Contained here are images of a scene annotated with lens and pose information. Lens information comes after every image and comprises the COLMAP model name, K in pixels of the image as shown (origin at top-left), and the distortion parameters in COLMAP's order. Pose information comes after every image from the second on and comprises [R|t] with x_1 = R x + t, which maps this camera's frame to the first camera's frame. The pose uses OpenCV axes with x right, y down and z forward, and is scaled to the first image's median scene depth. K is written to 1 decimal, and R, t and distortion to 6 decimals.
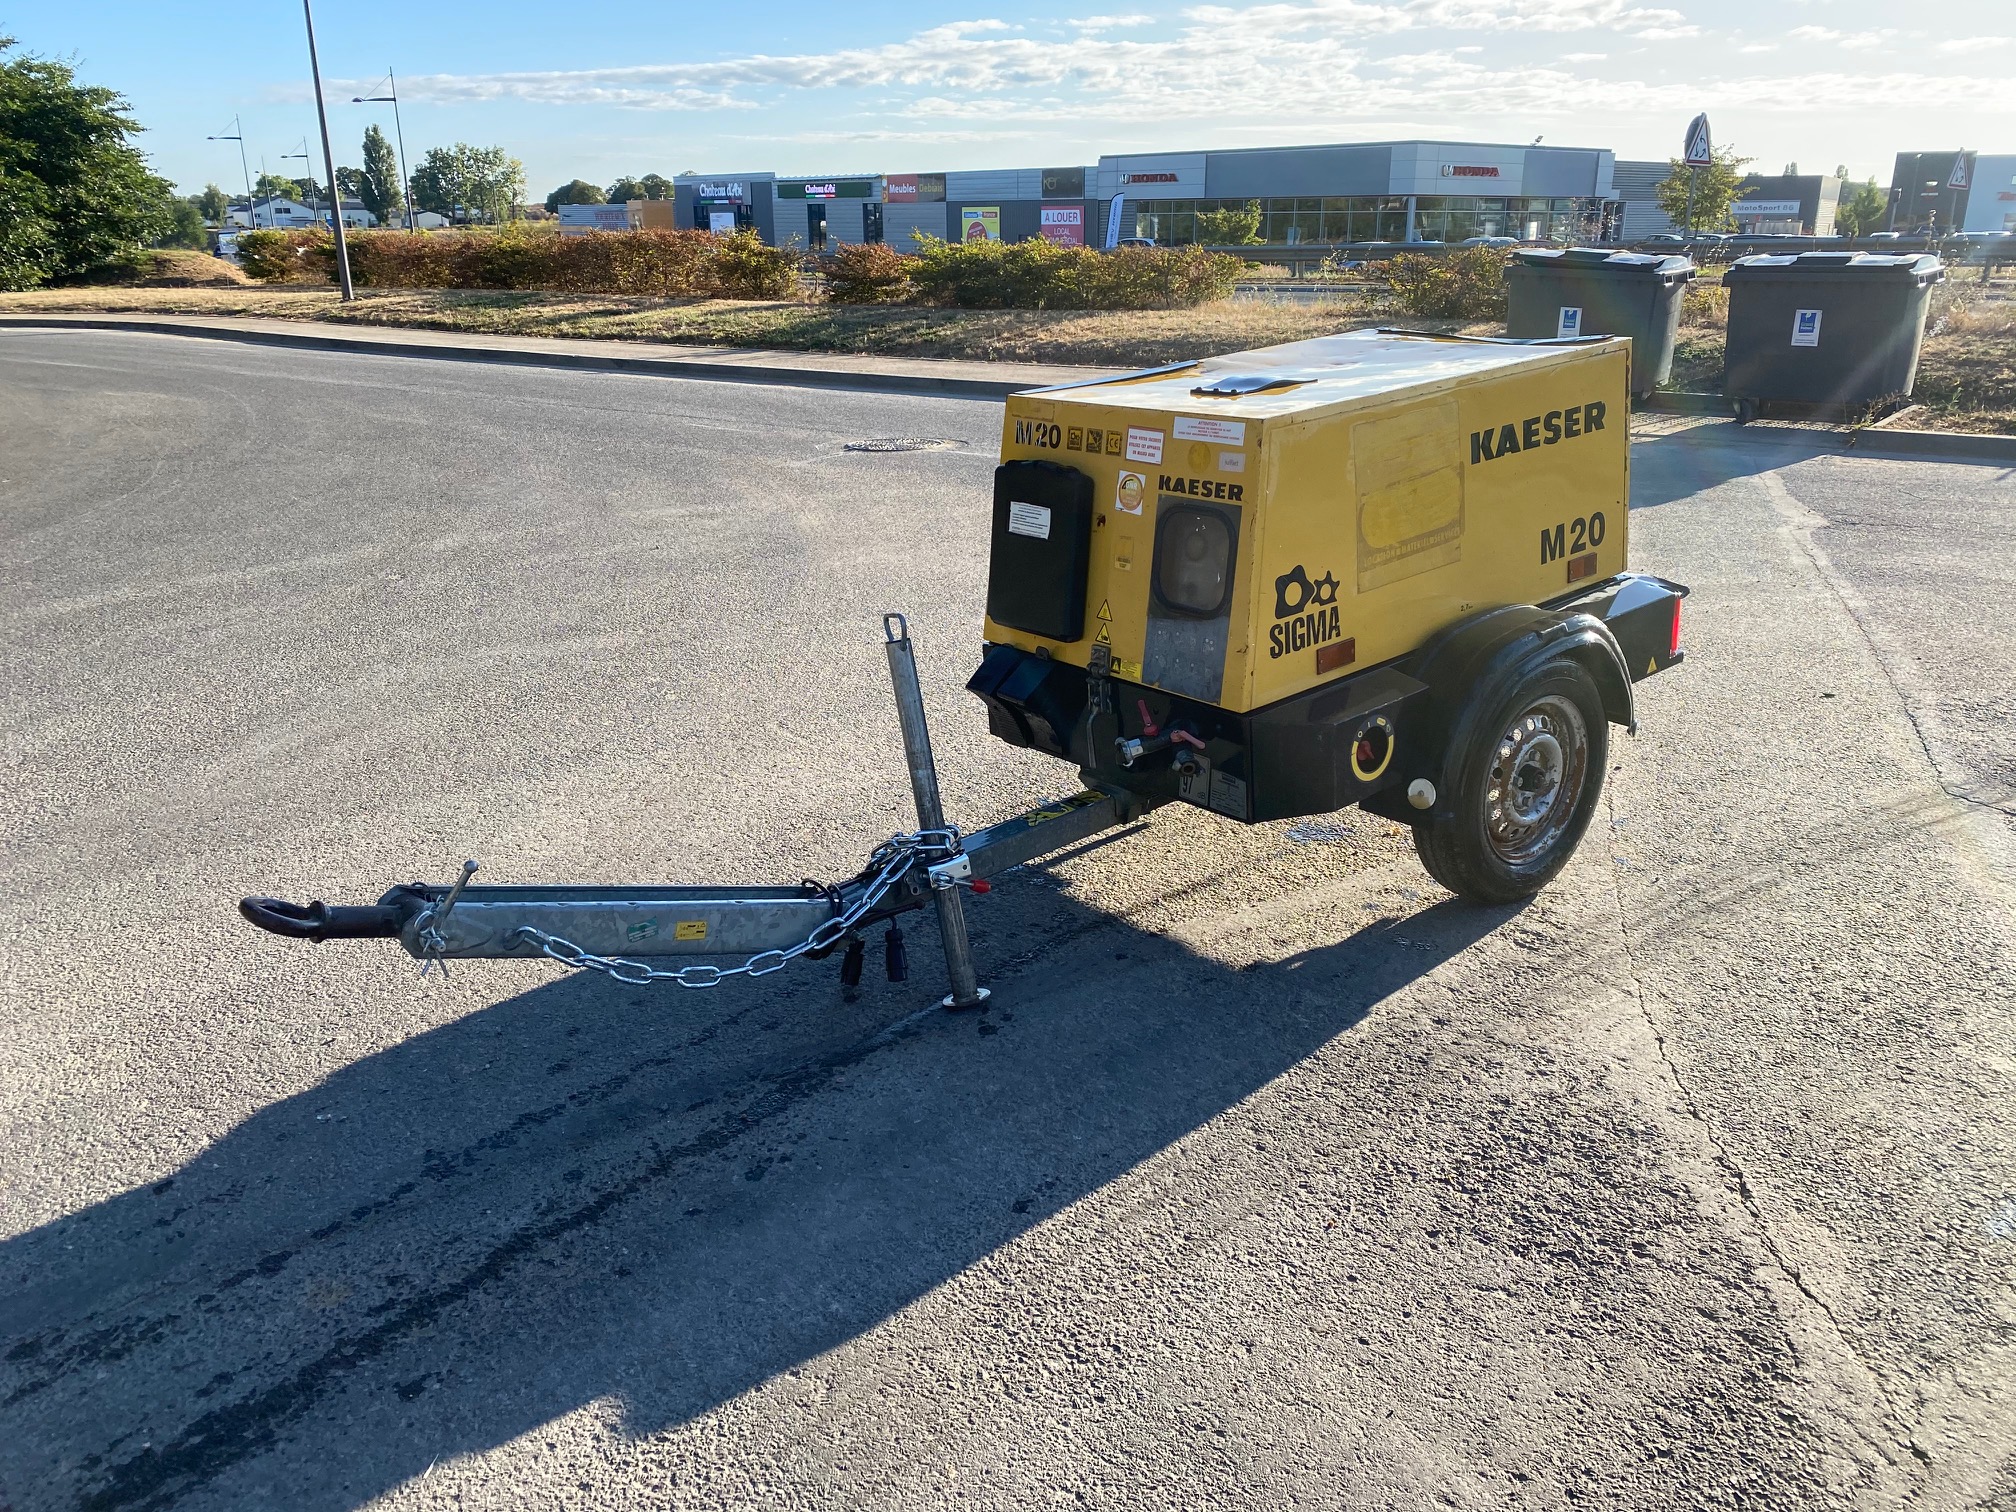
lens RADIAL K [[1532.2, 0, 1009.8], [0, 1532.2, 750.4], [0, 0, 1]] dist [0.024693, -0.016550]
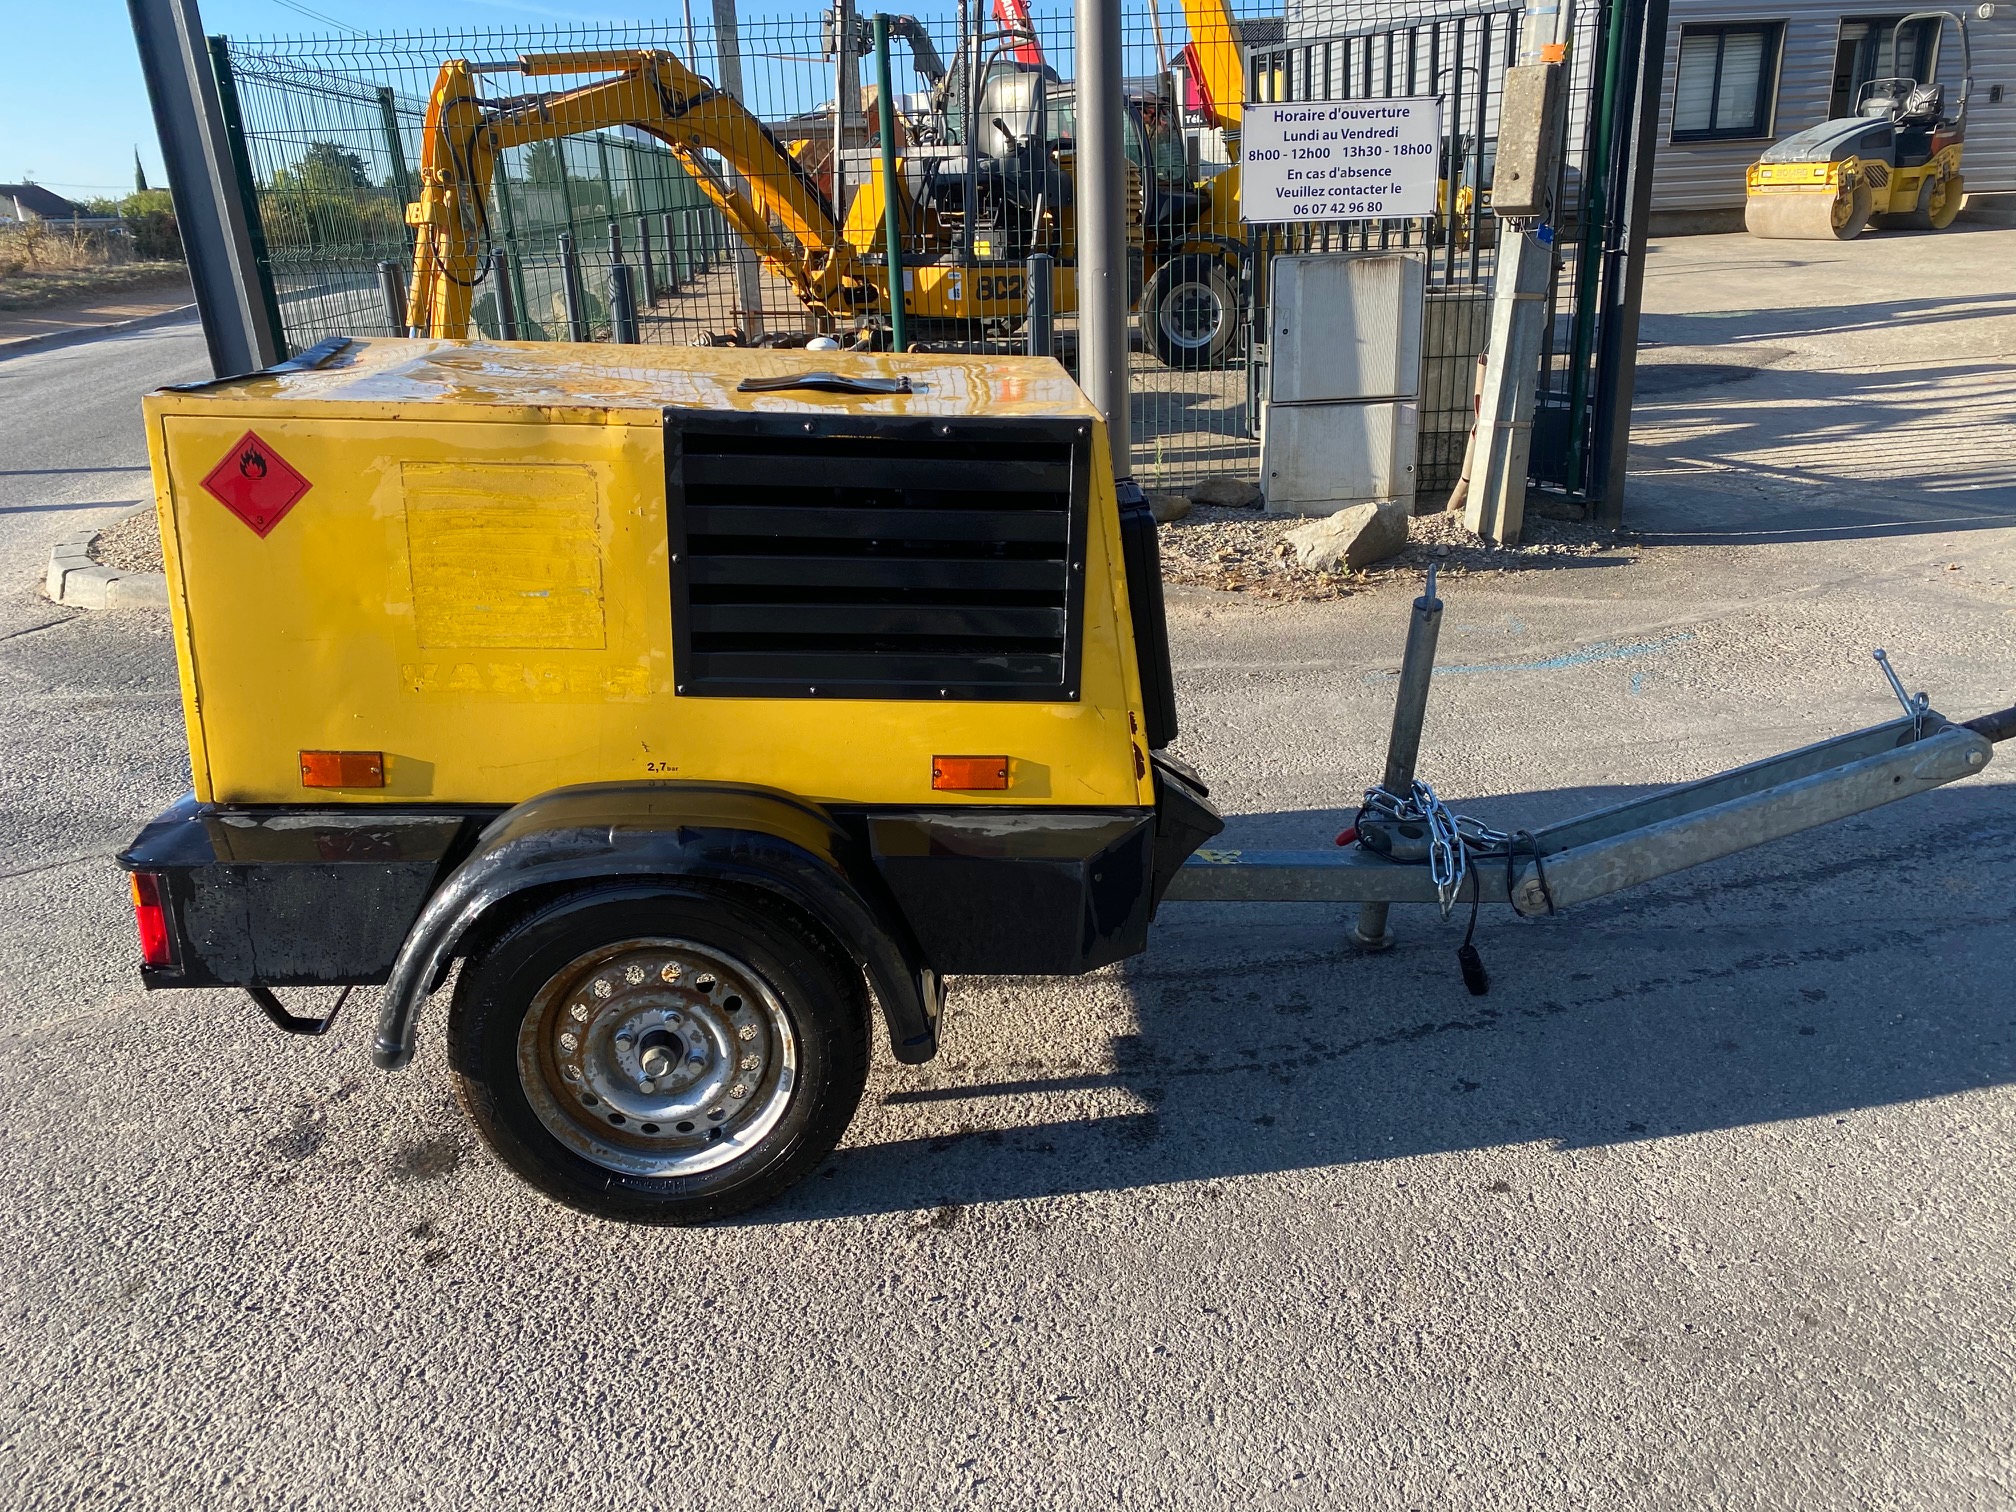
lens RADIAL K [[1532.2, 0, 1008.9], [0, 1532.2, 728.8], [0, 0, 1]] dist [0.024693, -0.016550]
pose [[-0.818895, -0.147056, 0.554784, -0.356596], [0.227799, 0.803944, 0.549346, -0.523853], [-0.526800, 0.576236, -0.624847, 1.623691]]
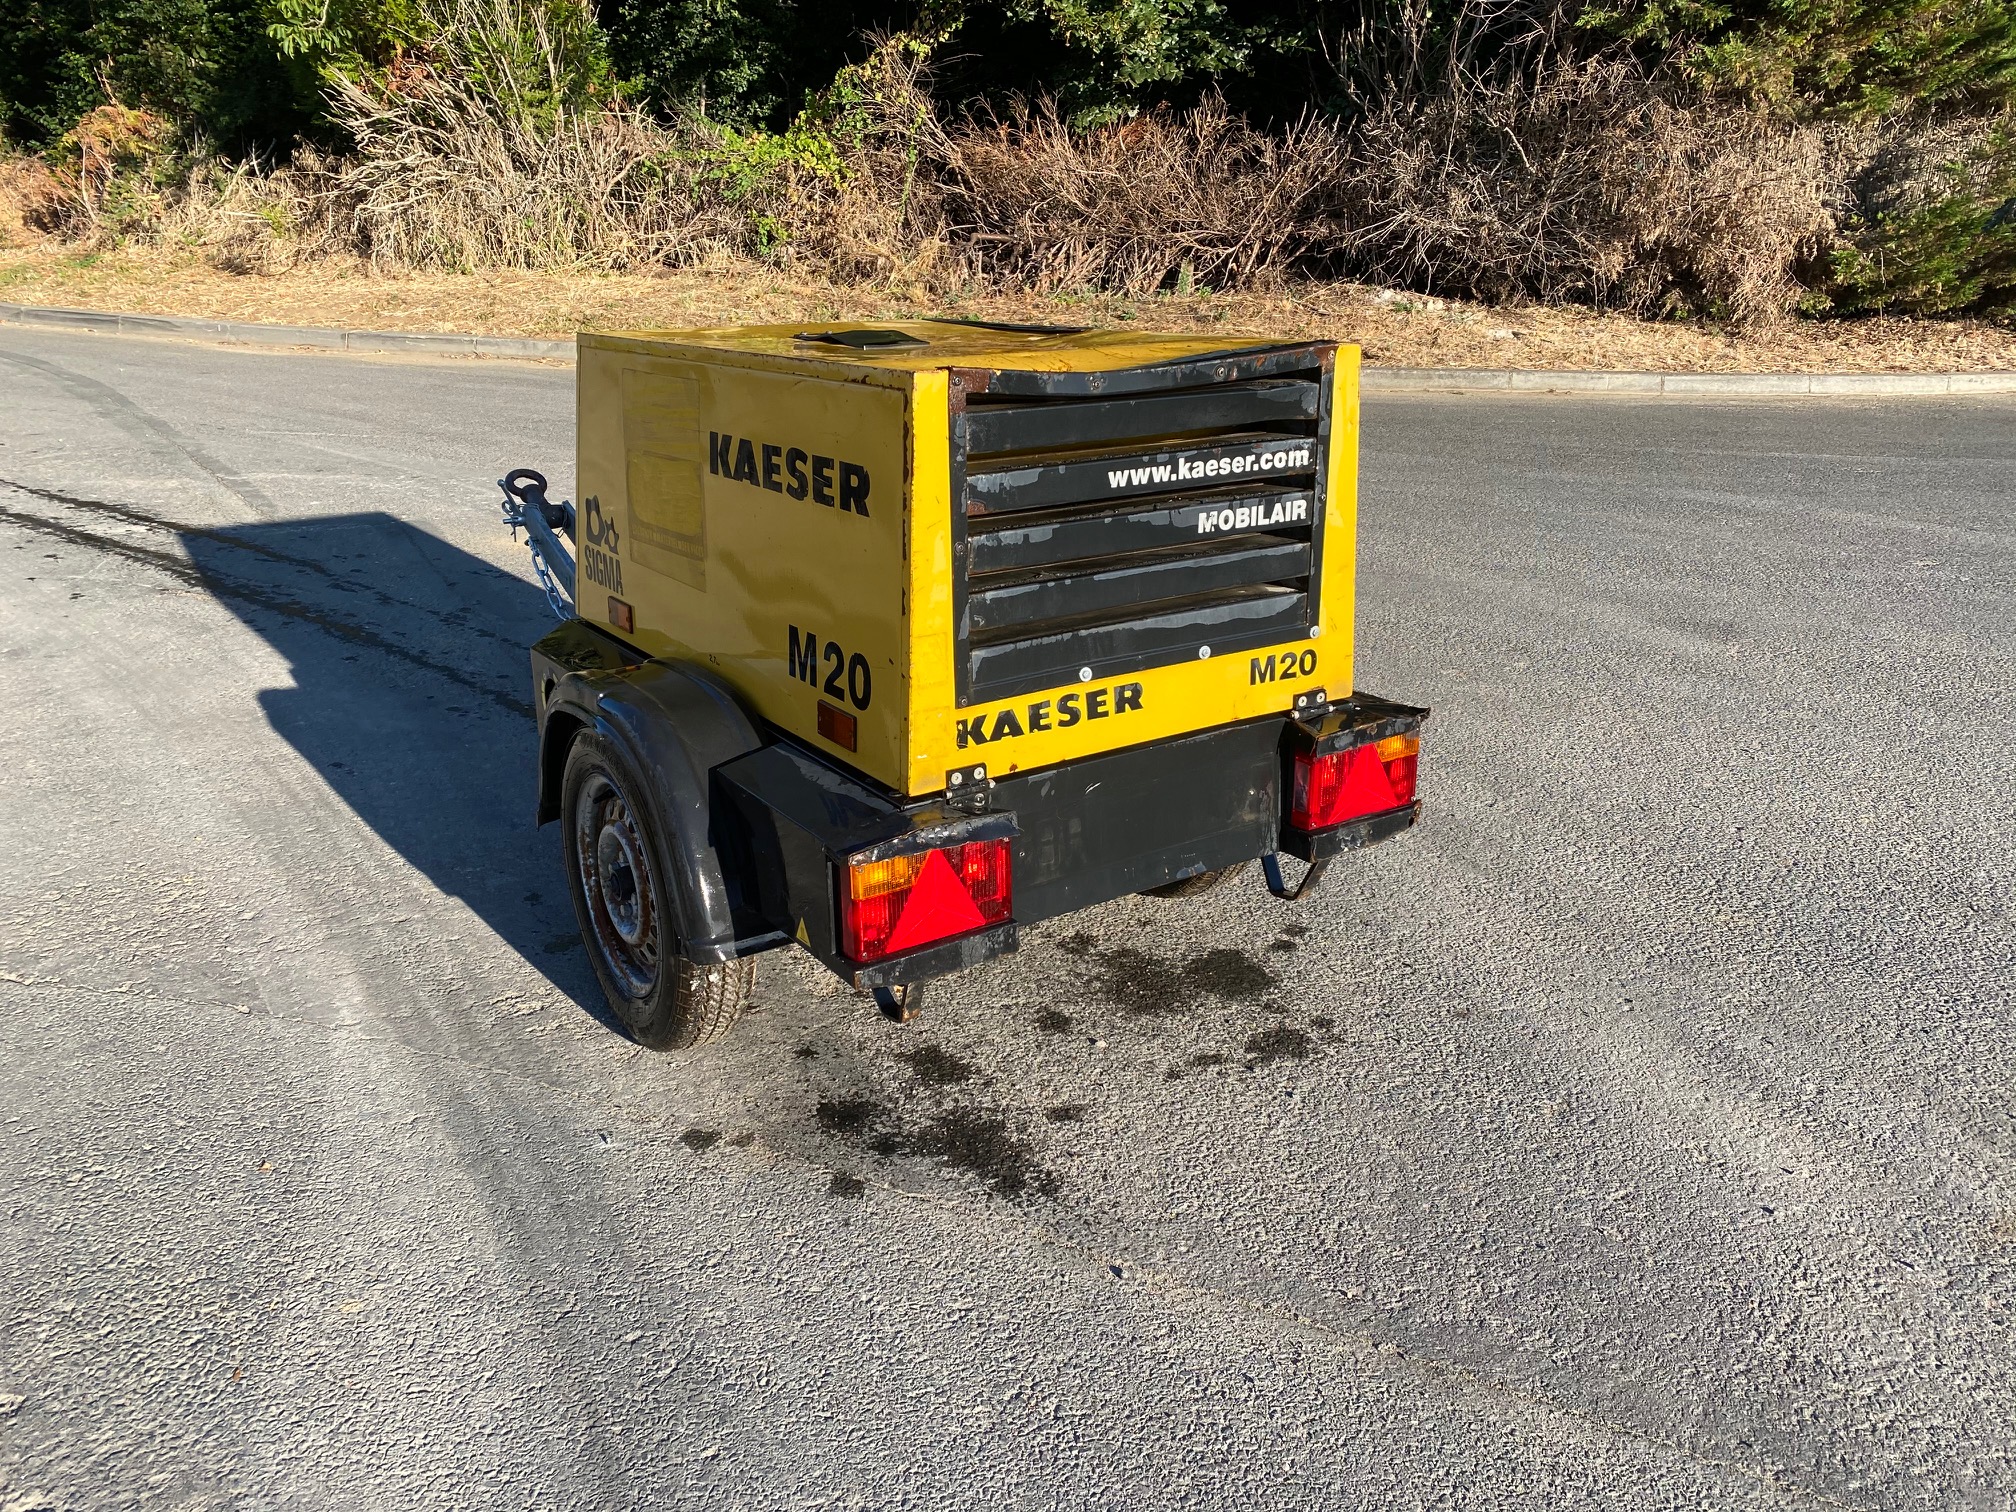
lens RADIAL K [[1532.2, 0, 1025.1], [0, 1532.2, 744.6], [0, 0, 1]] dist [0.024693, -0.016550]
pose [[-0.082272, 0.372785, -0.924263, 1.083304], [-0.331530, 0.864352, 0.378132, -0.427368], [0.939851, 0.337530, 0.052477, 1.213589]]
